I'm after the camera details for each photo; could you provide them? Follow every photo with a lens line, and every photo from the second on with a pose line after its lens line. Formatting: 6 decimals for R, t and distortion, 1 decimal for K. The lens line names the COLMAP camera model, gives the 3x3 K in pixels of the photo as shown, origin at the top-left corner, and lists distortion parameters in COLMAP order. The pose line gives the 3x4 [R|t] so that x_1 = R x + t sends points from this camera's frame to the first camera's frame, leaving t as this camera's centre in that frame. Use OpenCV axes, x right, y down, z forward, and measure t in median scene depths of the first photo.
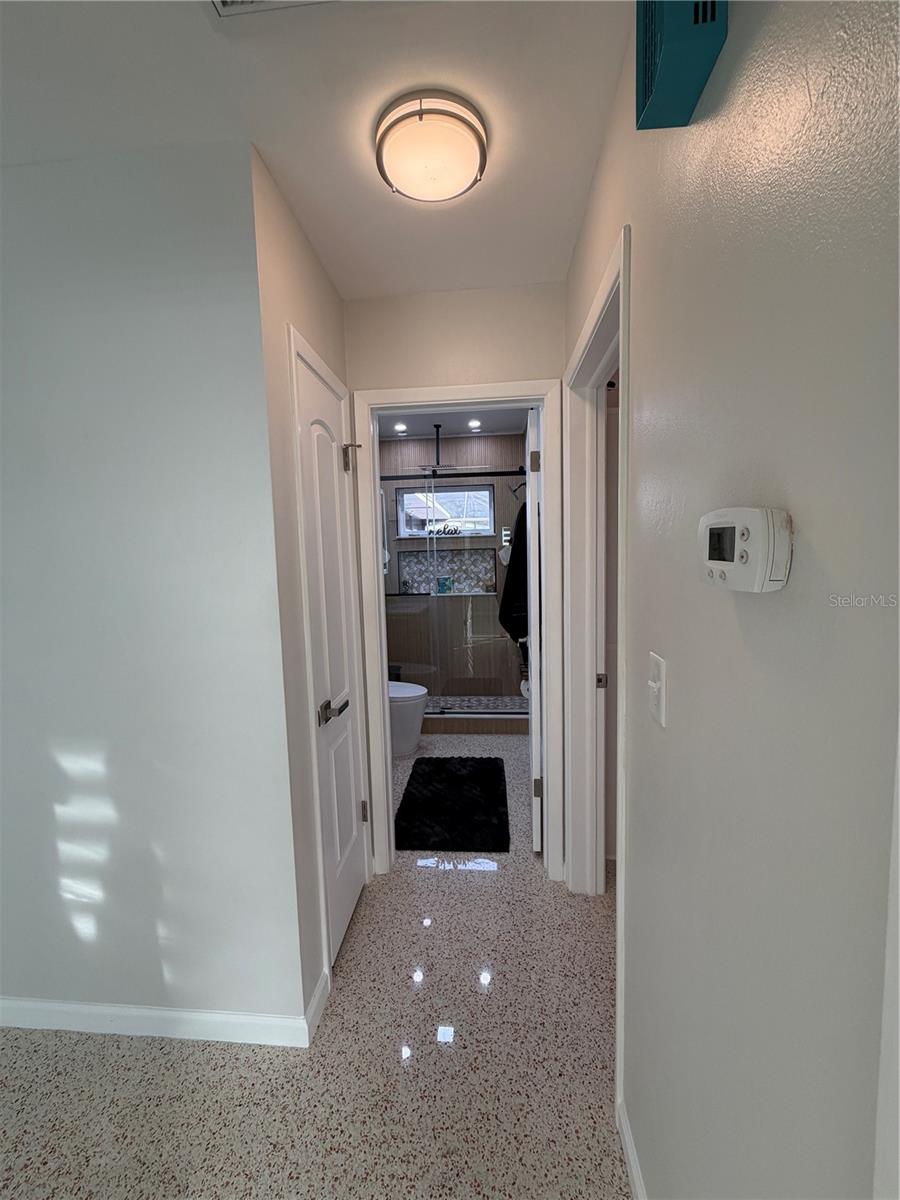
lens RADIAL K [[477.0, 0, 450.4], [0, 477.0, 595.5], [0, 0, 1]] dist [-0.002304, 0.000524]
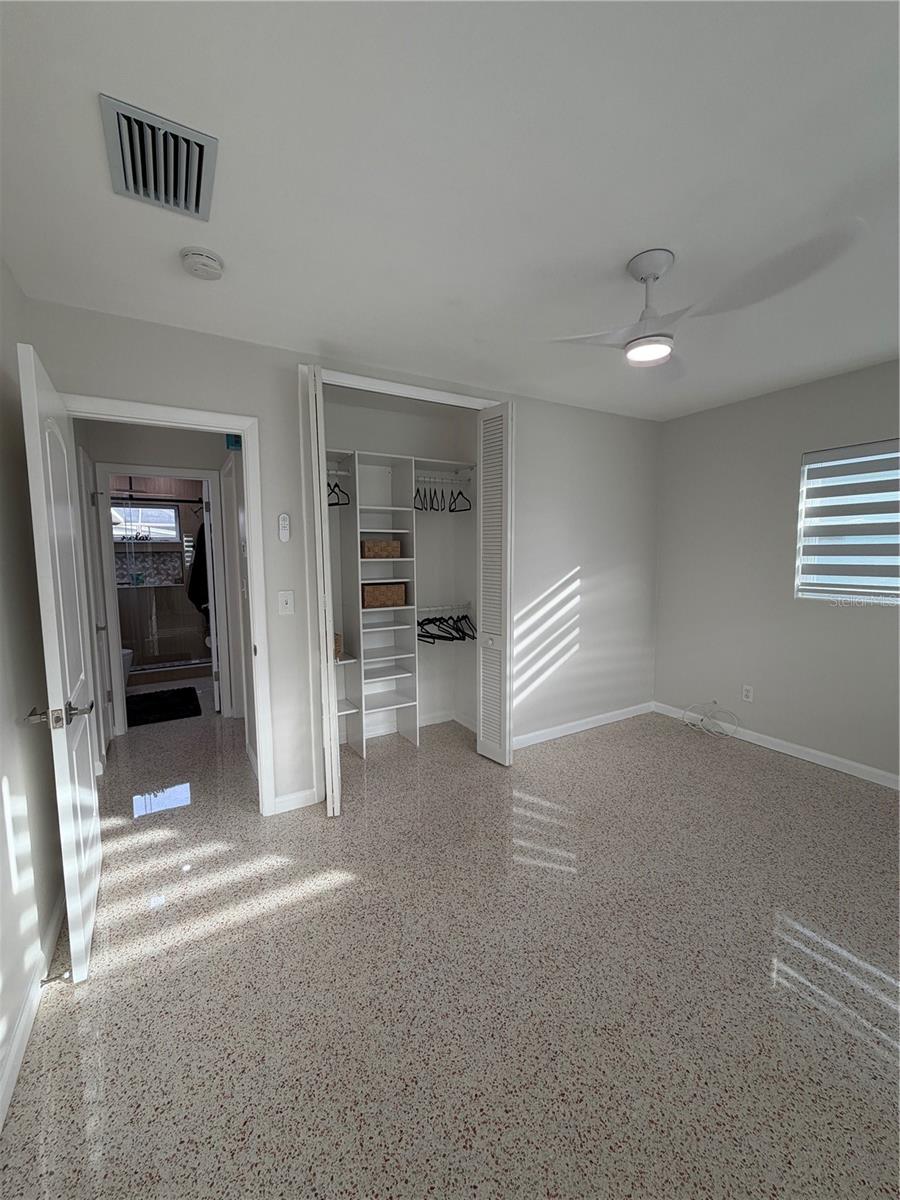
lens RADIAL K [[477.0, 0, 450.4], [0, 477.0, 595.5], [0, 0, 1]] dist [-0.002304, 0.000524]
pose [[0.812804, -0.033922, 0.581549, -0.076420], [0.043103, 0.999069, -0.001966, 0.061449], [-0.580941, 0.026665, 0.813509, -0.545108]]
